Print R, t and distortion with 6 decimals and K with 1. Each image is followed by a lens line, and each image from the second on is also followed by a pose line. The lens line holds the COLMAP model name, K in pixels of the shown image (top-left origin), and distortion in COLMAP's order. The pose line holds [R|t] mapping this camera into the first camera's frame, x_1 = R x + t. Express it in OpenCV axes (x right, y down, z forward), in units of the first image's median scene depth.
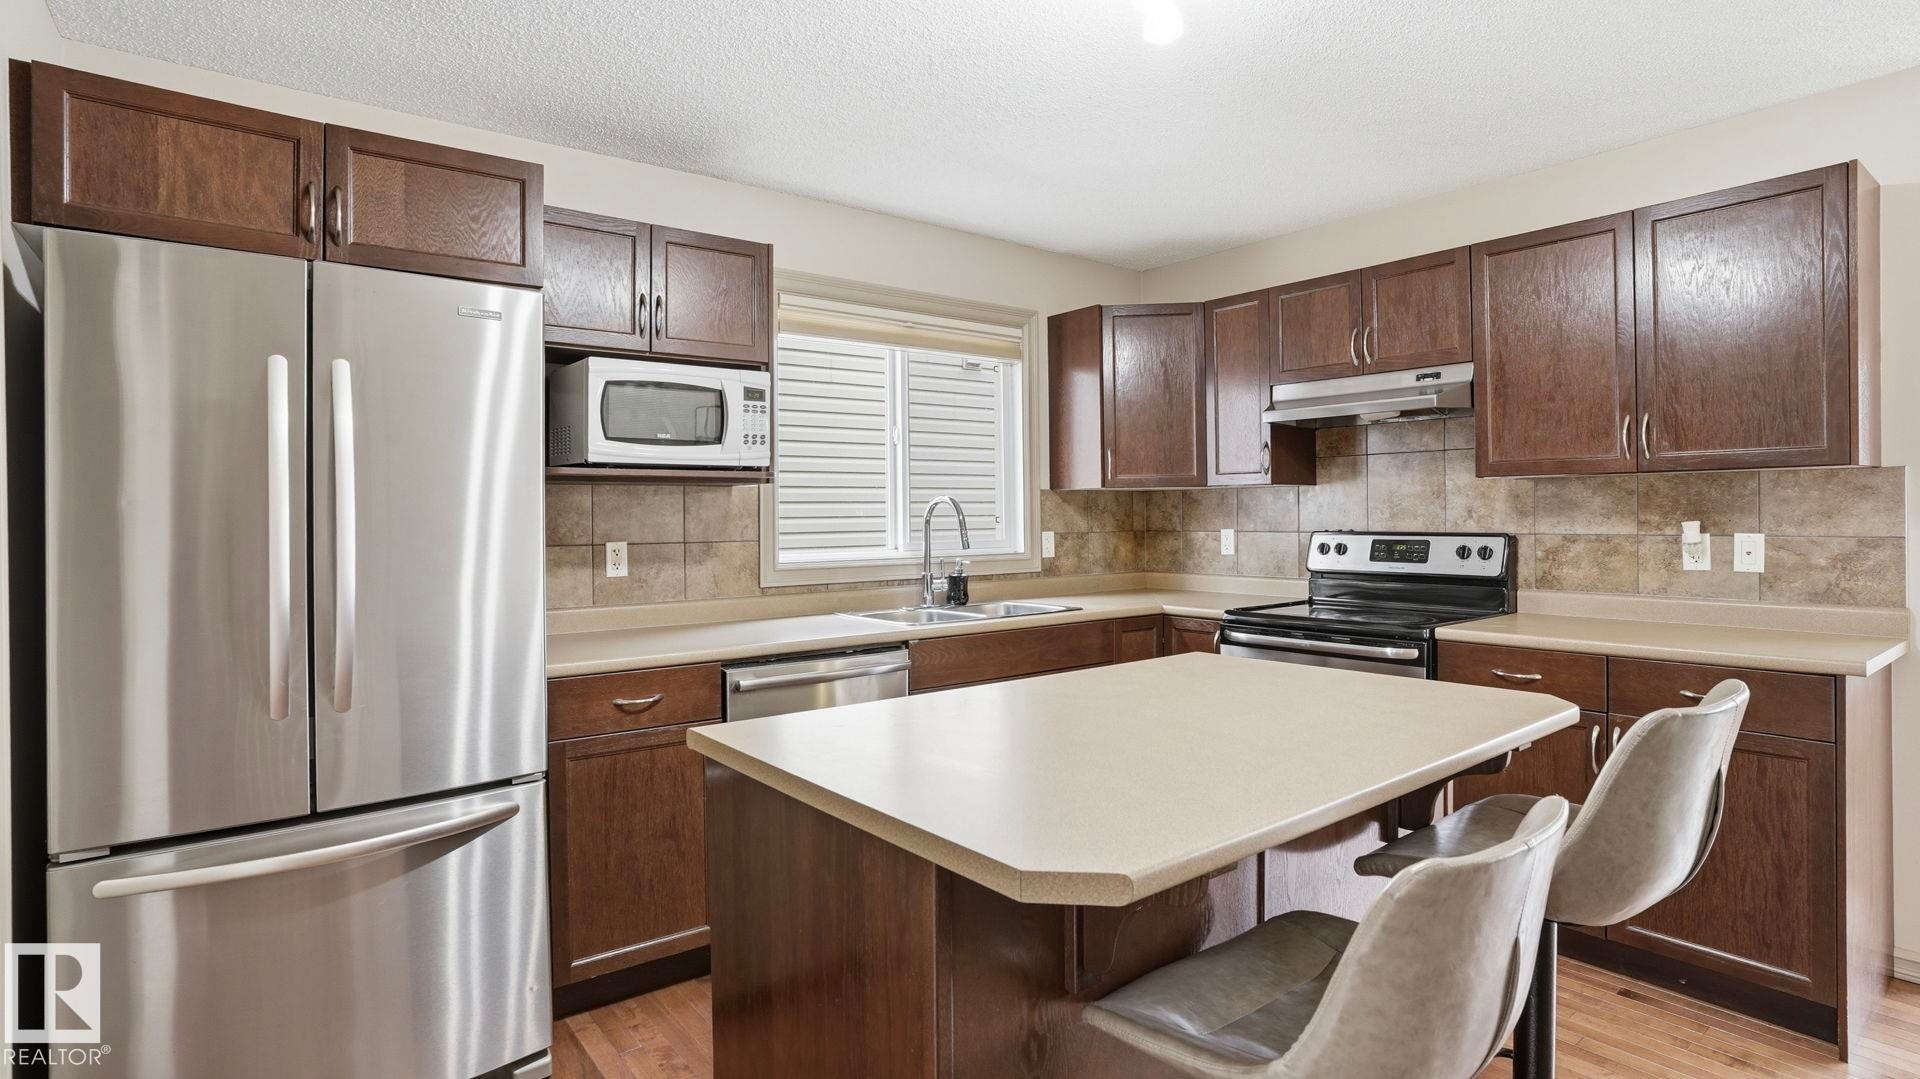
lens RADIAL K [[974.3, 0, 910.6], [0, 974.3, 492.4], [0, 0, 1]] dist [0.002123, 0.000407]
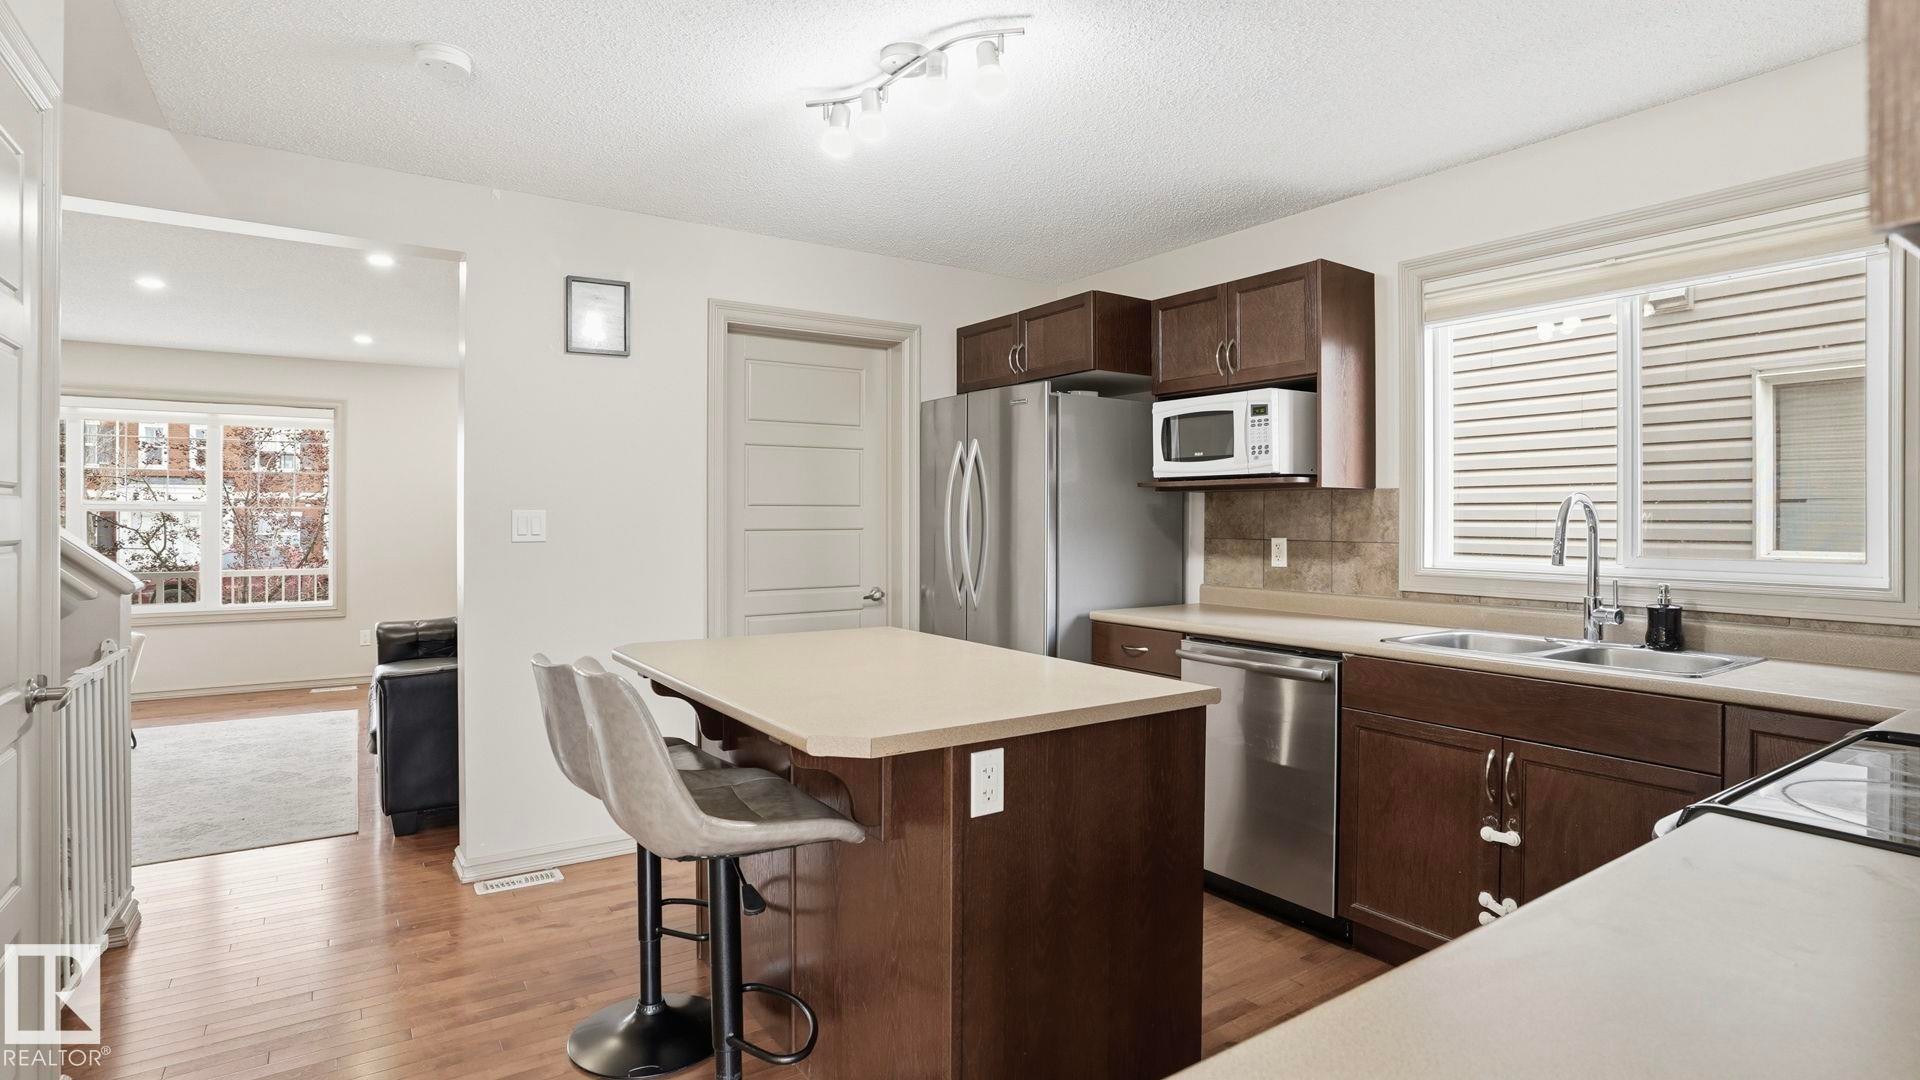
lens RADIAL K [[944.3, 0, 942.8], [0, 944.3, 521.4], [0, 0, 1]] dist [-0.058898, 0.041057]
pose [[-0.036148, 0.014373, -0.999243, 0.814601], [0.020687, 0.999693, 0.013631, 0.005369], [0.999132, -0.020178, -0.036434, 0.580838]]
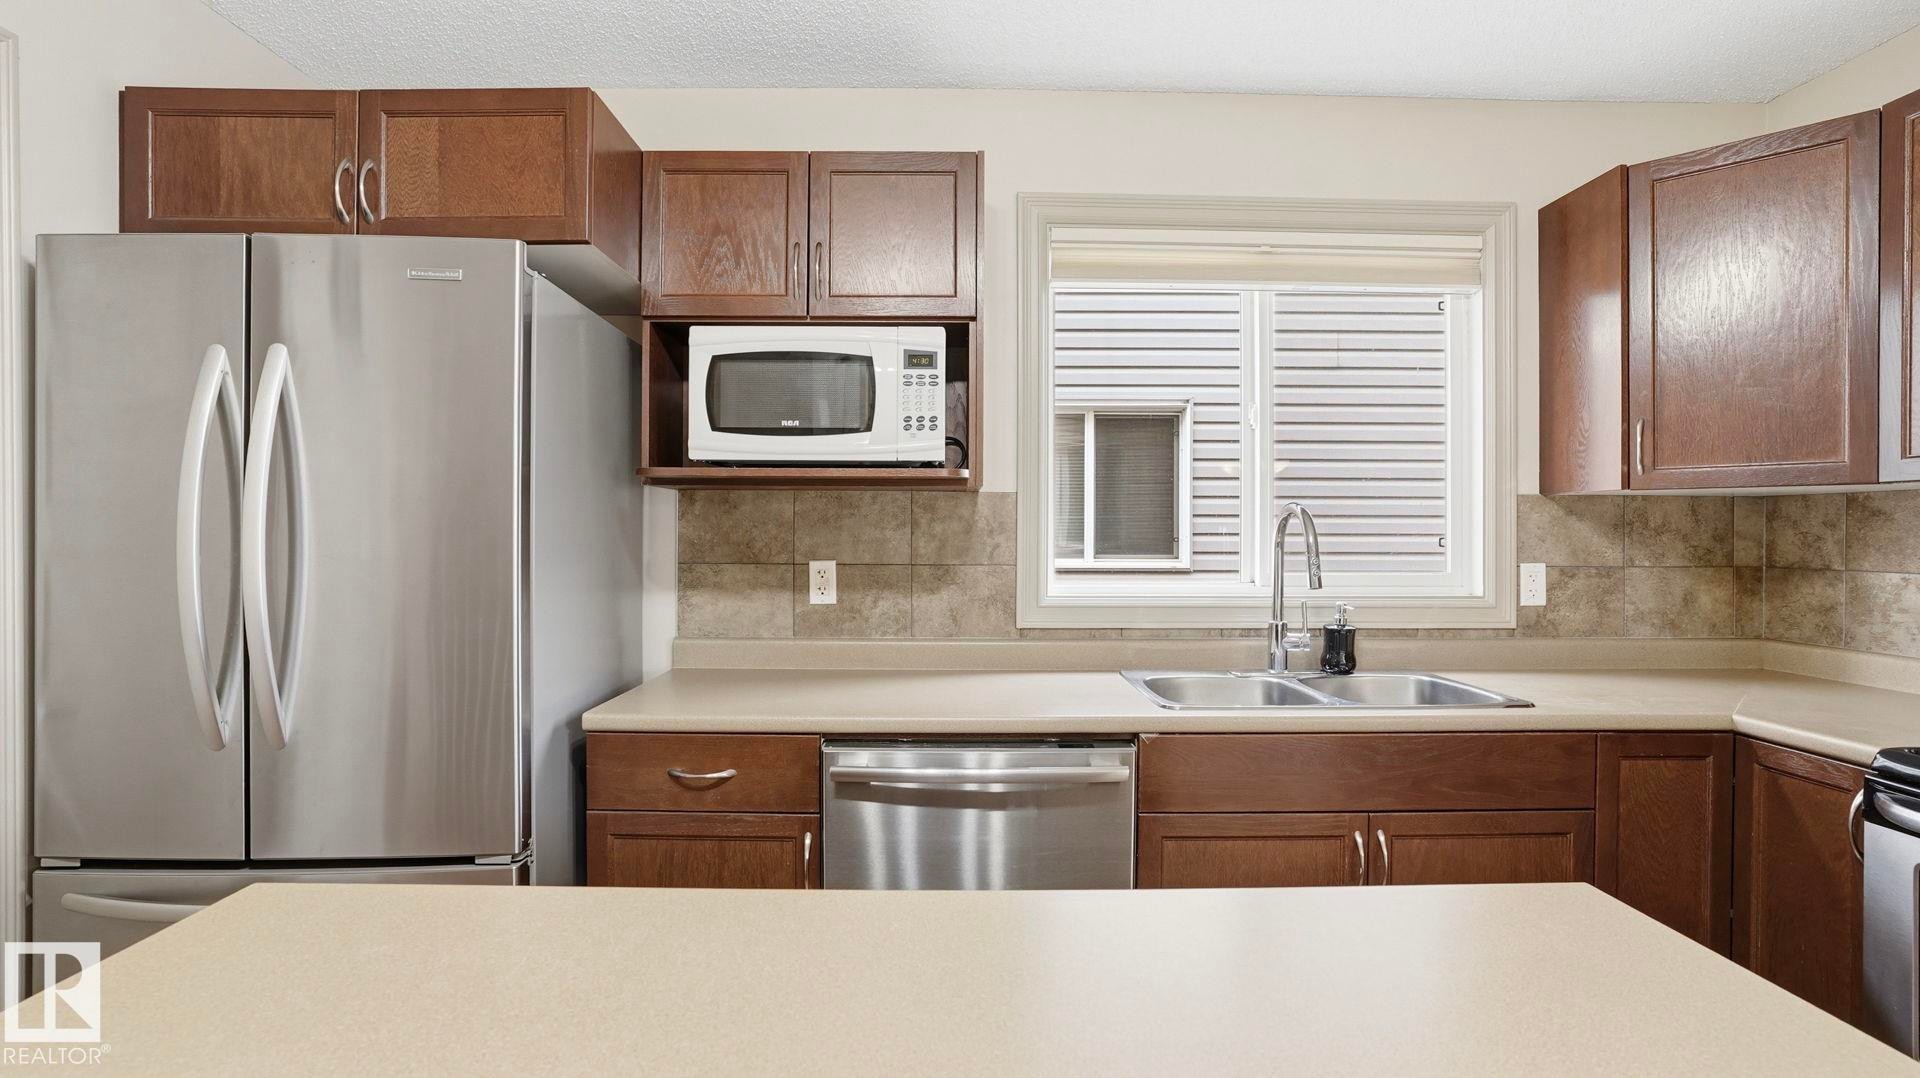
lens RADIAL K [[944.3, 0, 942.8], [0, 944.3, 520.4], [0, 0, 1]] dist [-0.058898, 0.041057]
pose [[0.814425, 0.006331, -0.580235, 0.218156], [0.001765, 0.999909, 0.013387, 0.006262], [0.580267, -0.011926, 0.814339, 0.389261]]
